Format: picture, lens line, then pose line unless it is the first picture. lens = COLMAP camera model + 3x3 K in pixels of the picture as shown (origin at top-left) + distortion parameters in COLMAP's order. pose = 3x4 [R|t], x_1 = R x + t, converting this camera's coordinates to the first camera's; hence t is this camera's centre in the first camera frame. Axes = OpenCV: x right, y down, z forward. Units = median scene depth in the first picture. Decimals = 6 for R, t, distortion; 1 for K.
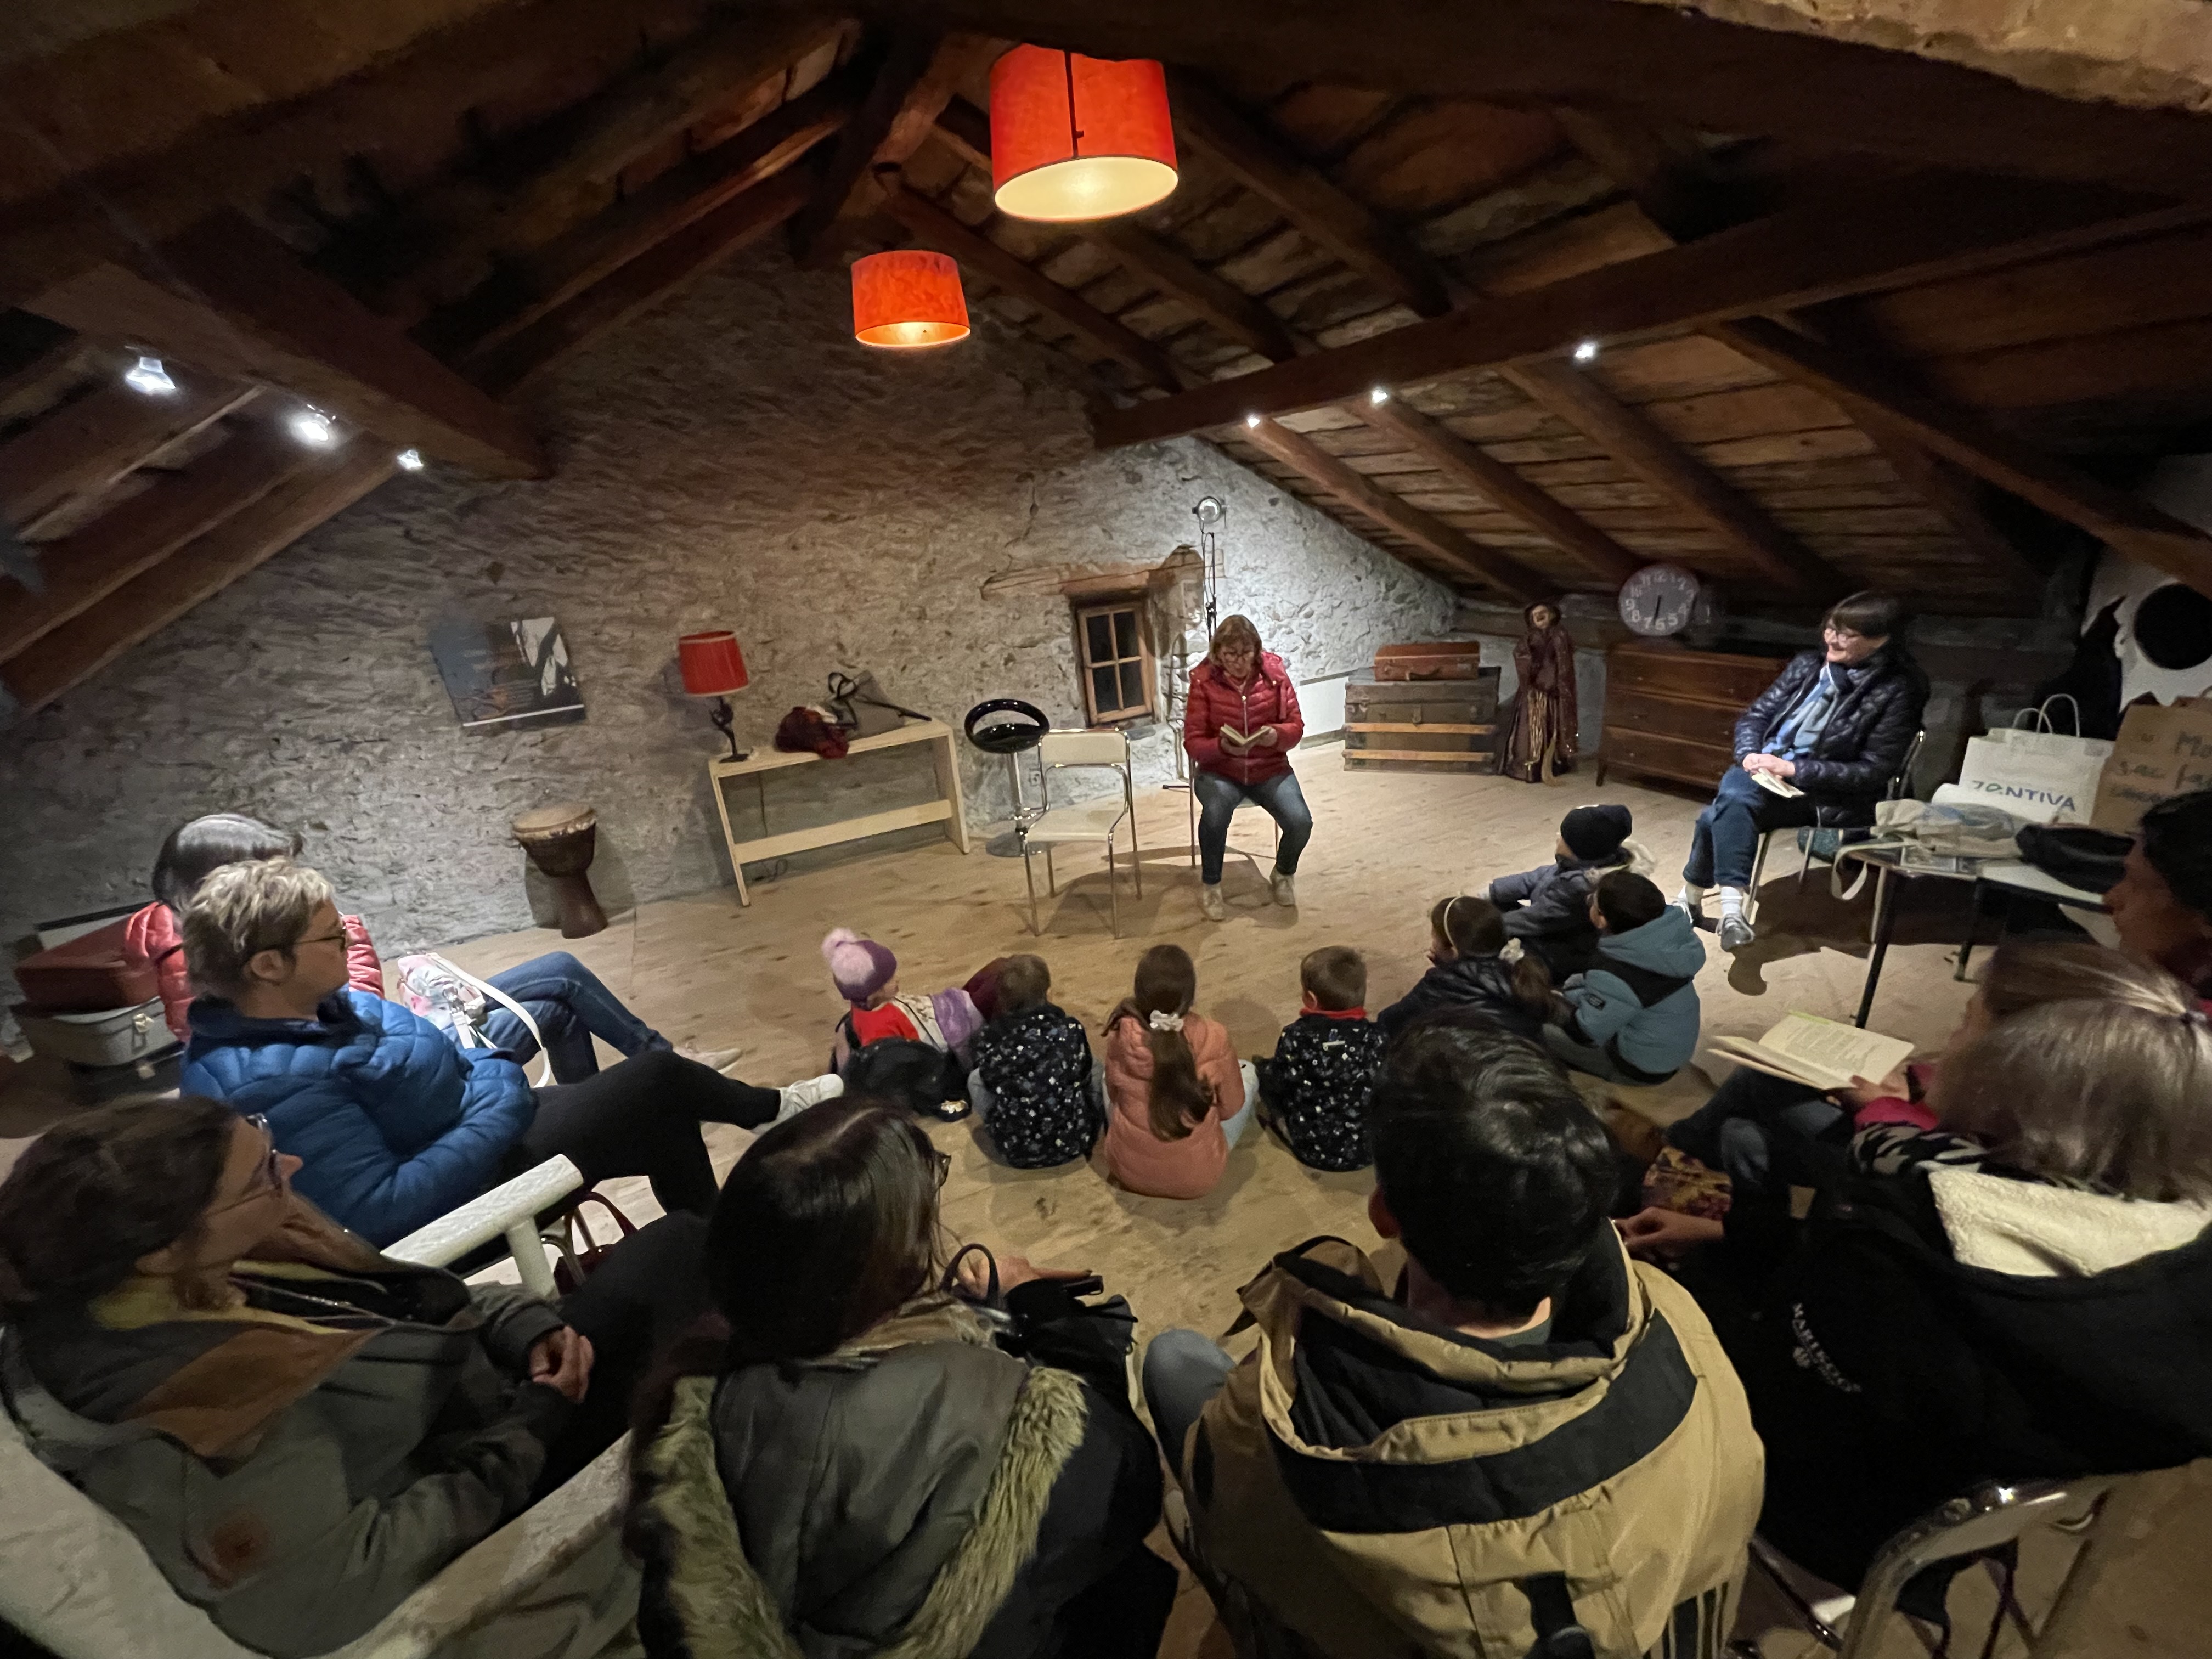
lens RADIAL K [[895.1, 0, 1106.0], [0, 895.1, 829.5], [0, 0, 1]] dist [-0.002291, -0.000231]
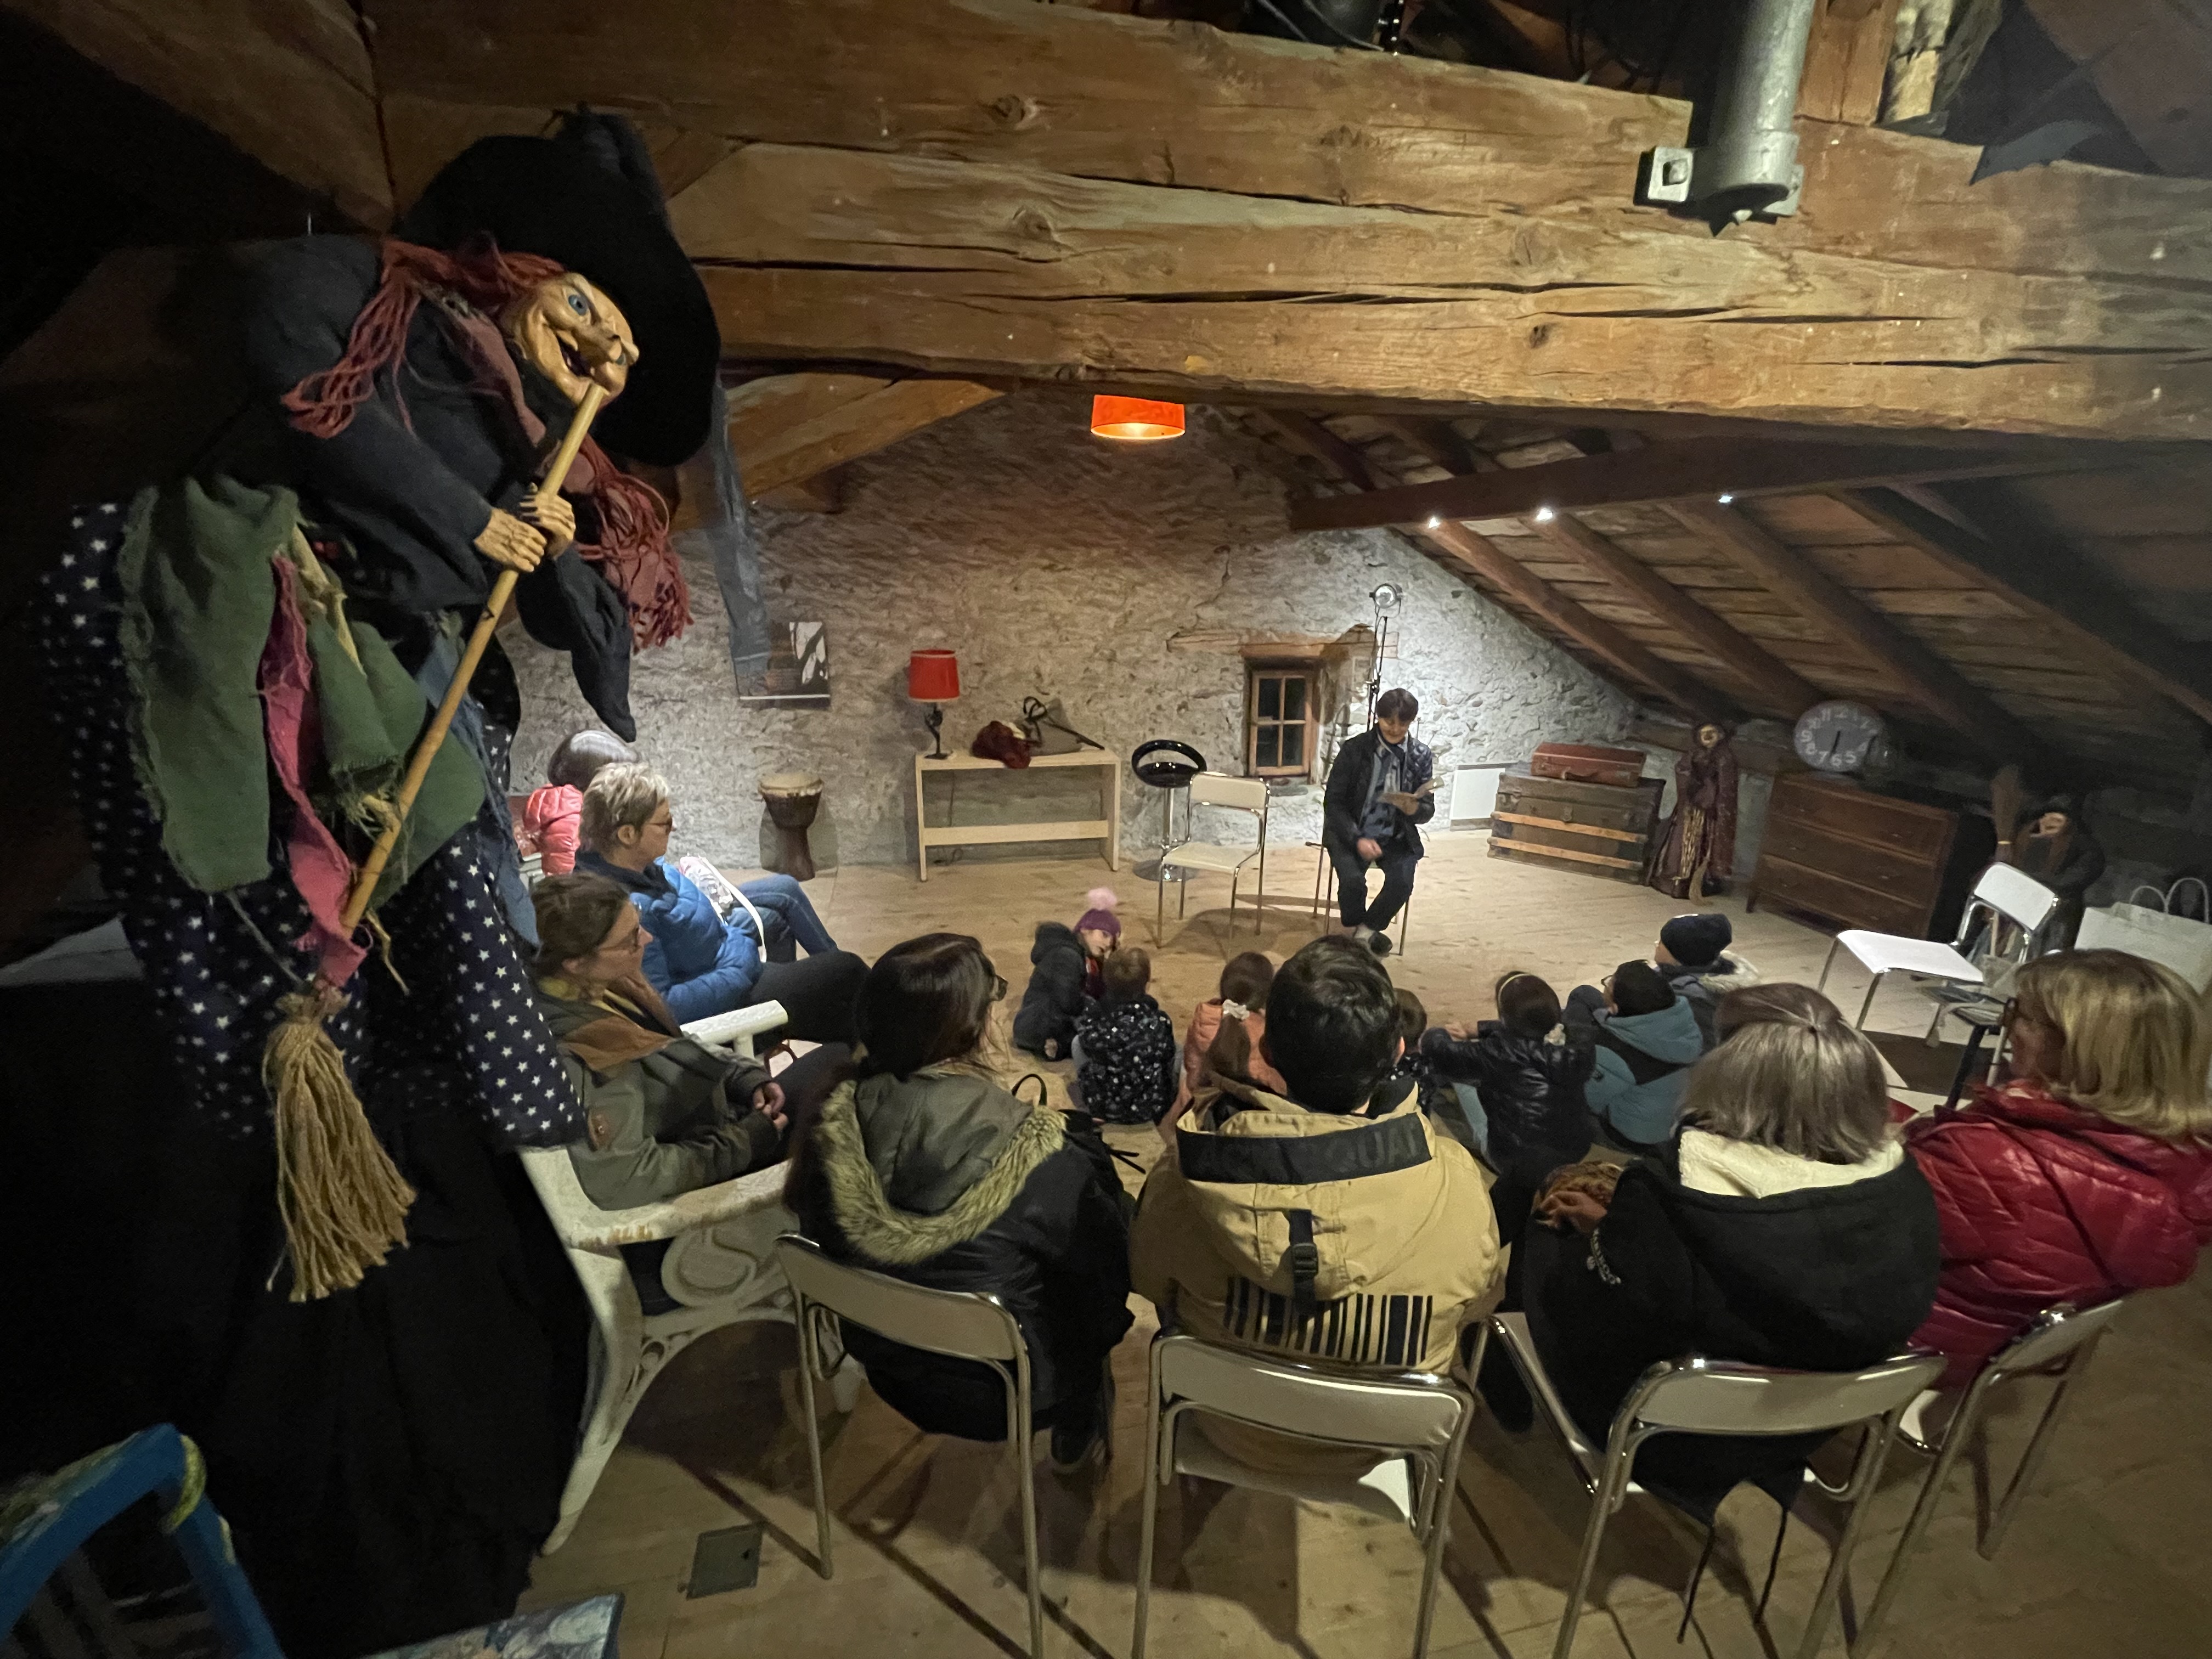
lens RADIAL K [[895.1, 0, 1106.0], [0, 895.1, 829.5], [0, 0, 1]] dist [-0.002291, -0.000231]
pose [[0.968116, 0.160866, -0.192027, 0.042695], [-0.171402, 0.984410, -0.039467, 0.023225], [0.182685, 0.071123, 0.980596, -0.109048]]
